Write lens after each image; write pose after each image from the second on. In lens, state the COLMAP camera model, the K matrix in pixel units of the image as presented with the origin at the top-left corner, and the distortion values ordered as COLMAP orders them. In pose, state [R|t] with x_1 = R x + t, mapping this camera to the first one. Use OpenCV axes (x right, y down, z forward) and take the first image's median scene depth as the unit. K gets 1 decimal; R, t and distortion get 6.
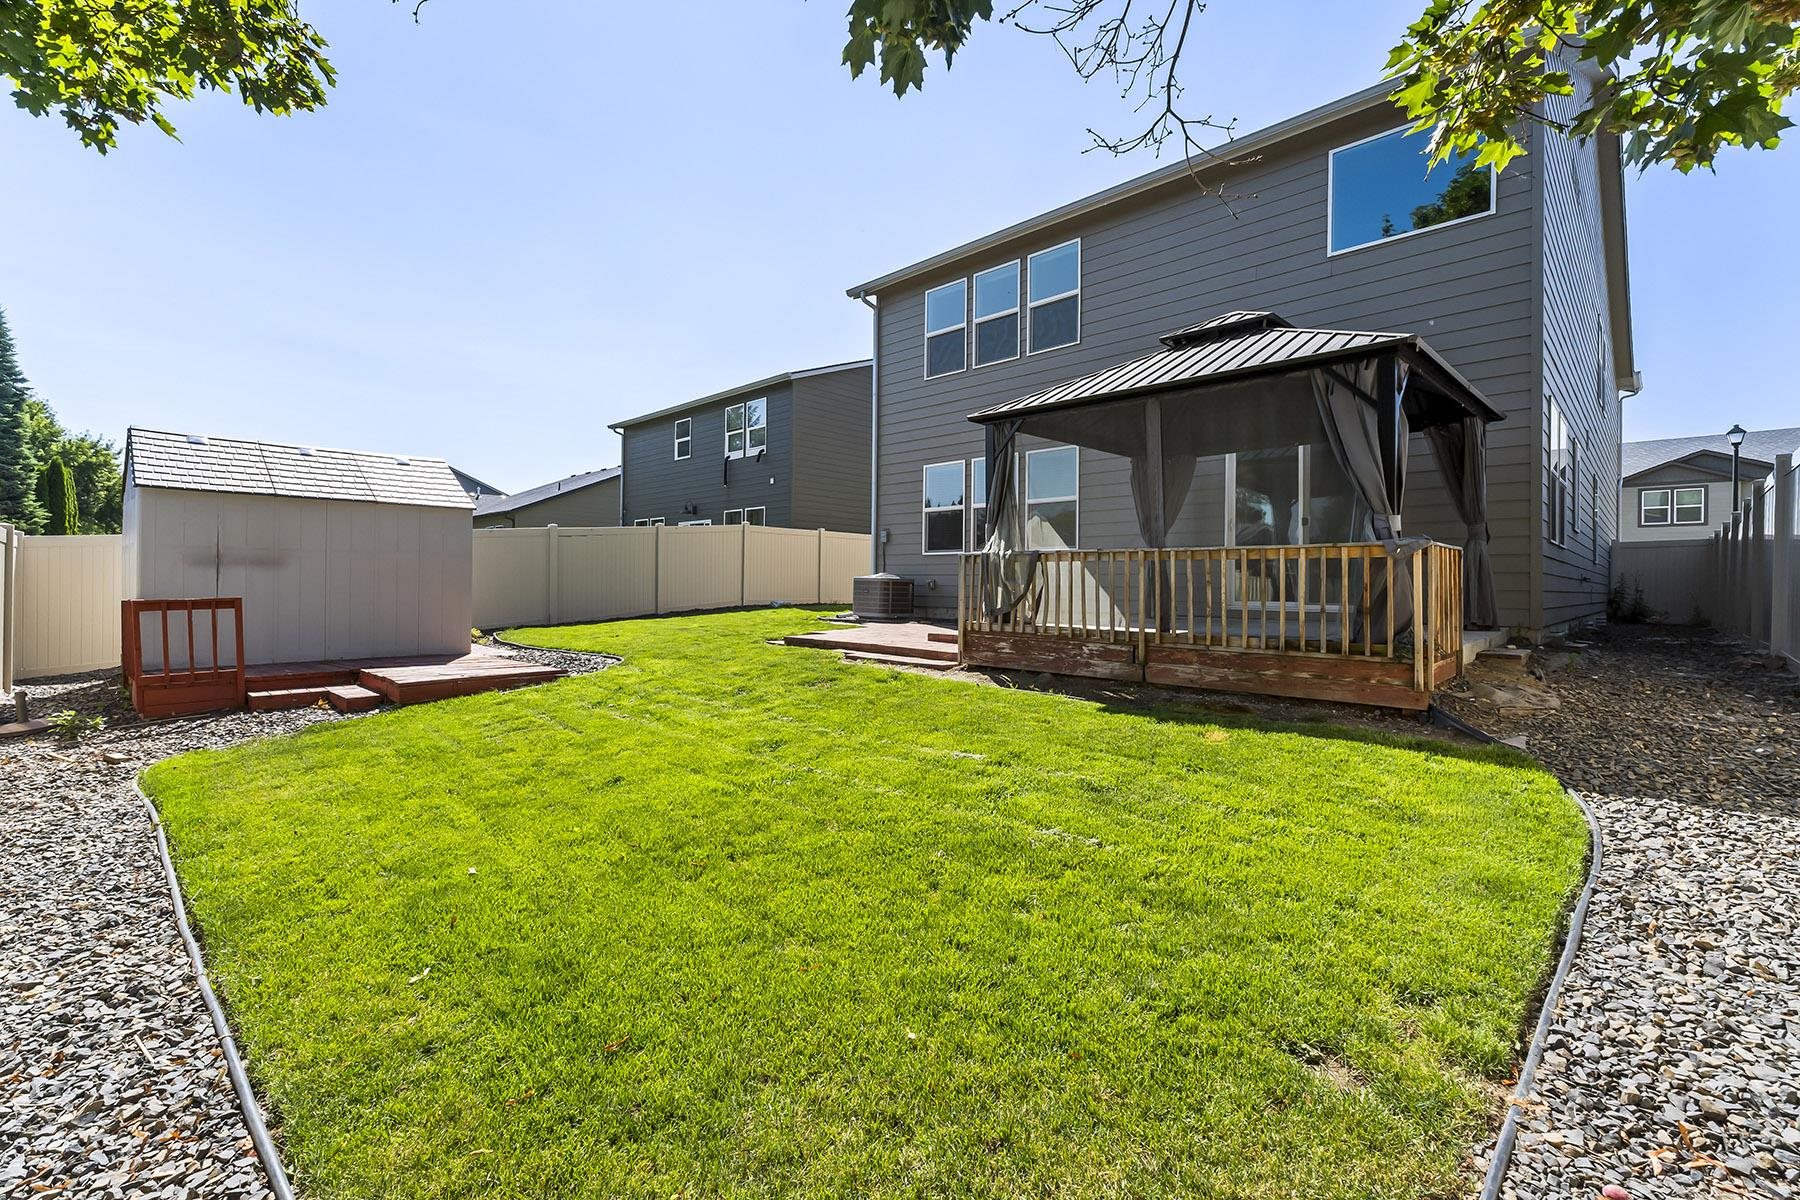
lens RADIAL K [[763.5, 0, 900.0], [0, 763.5, 600.0], [0, 0, 1]] dist [0.002725, 0.000616]
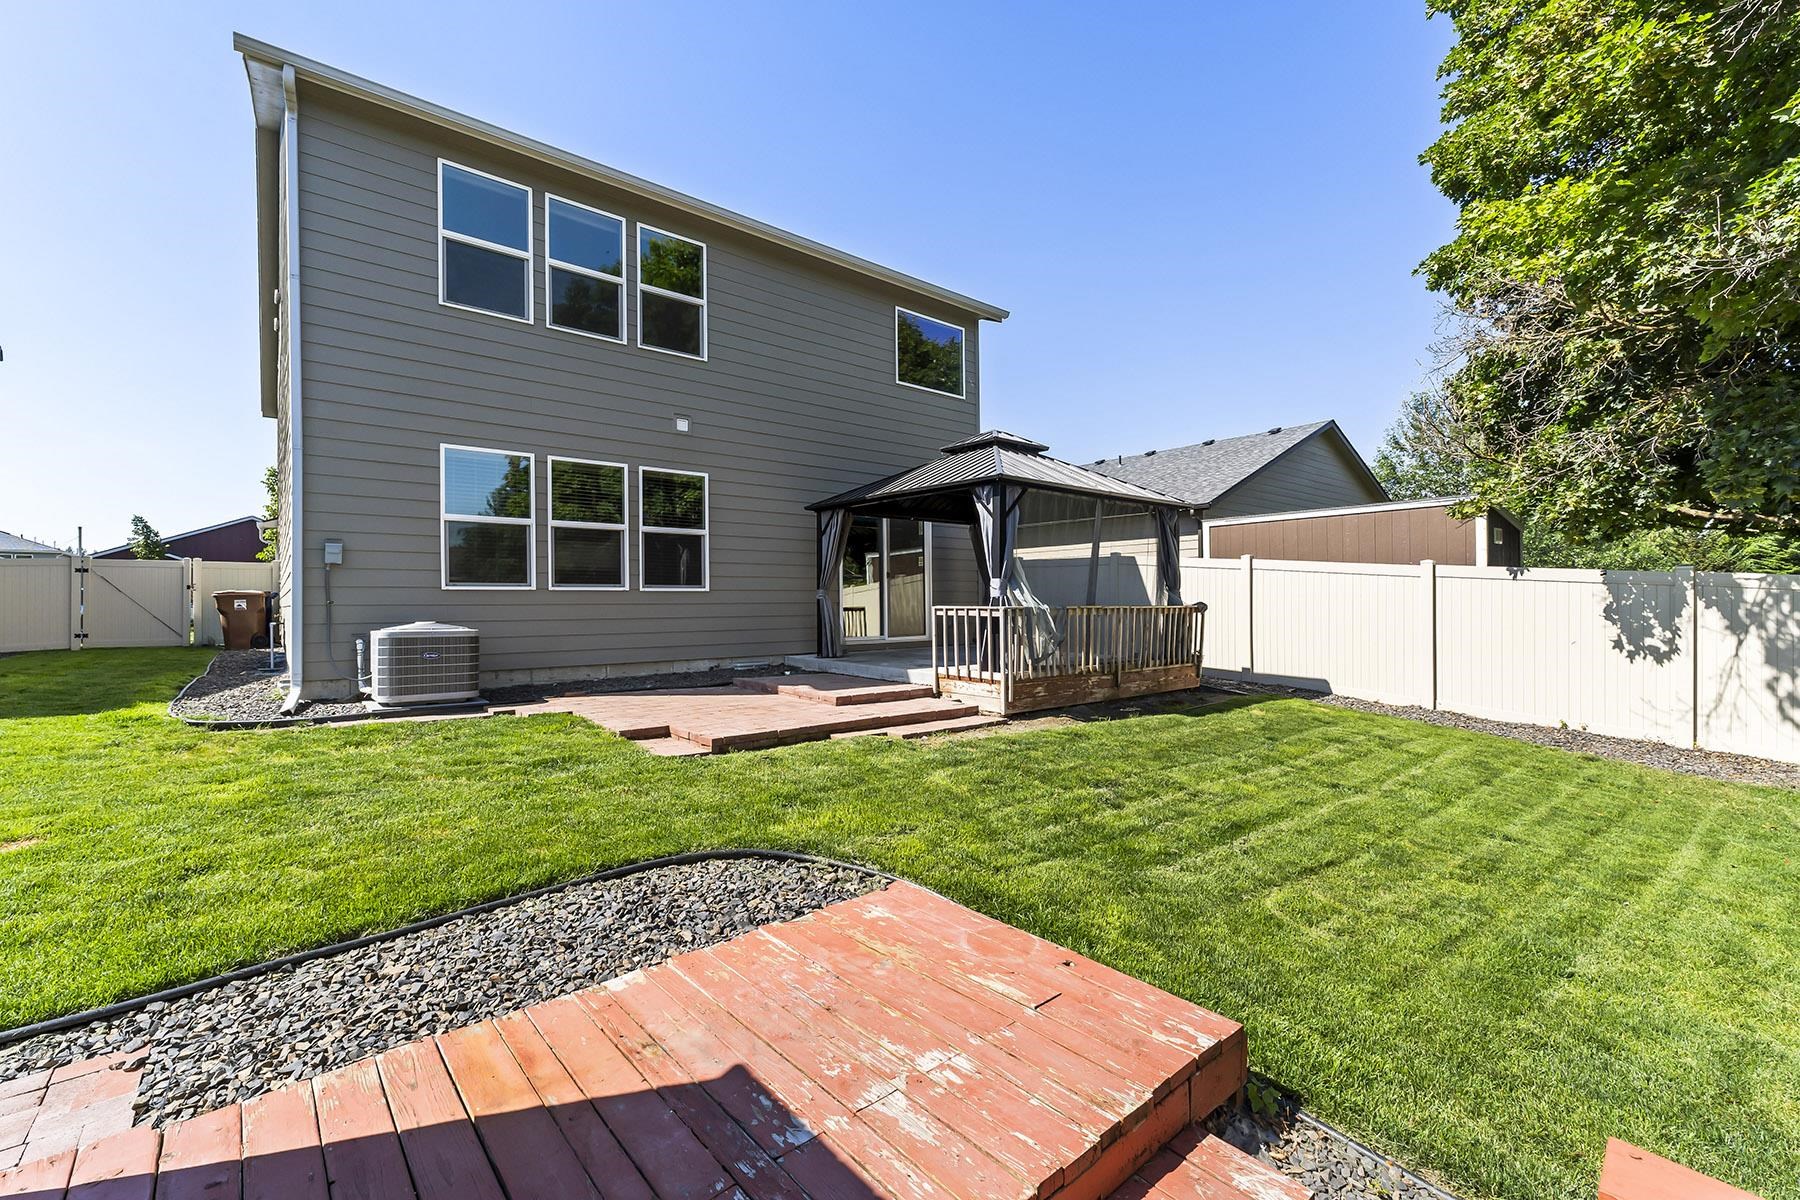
lens RADIAL K [[763.5, 0, 900.0], [0, 763.5, 600.0], [0, 0, 1]] dist [0.002725, 0.000616]
pose [[0.093573, -0.000950, 0.995612, -0.595129], [0.025080, 0.999684, -0.001403, -0.045556], [-0.995297, 0.025101, 0.093567, 0.642944]]
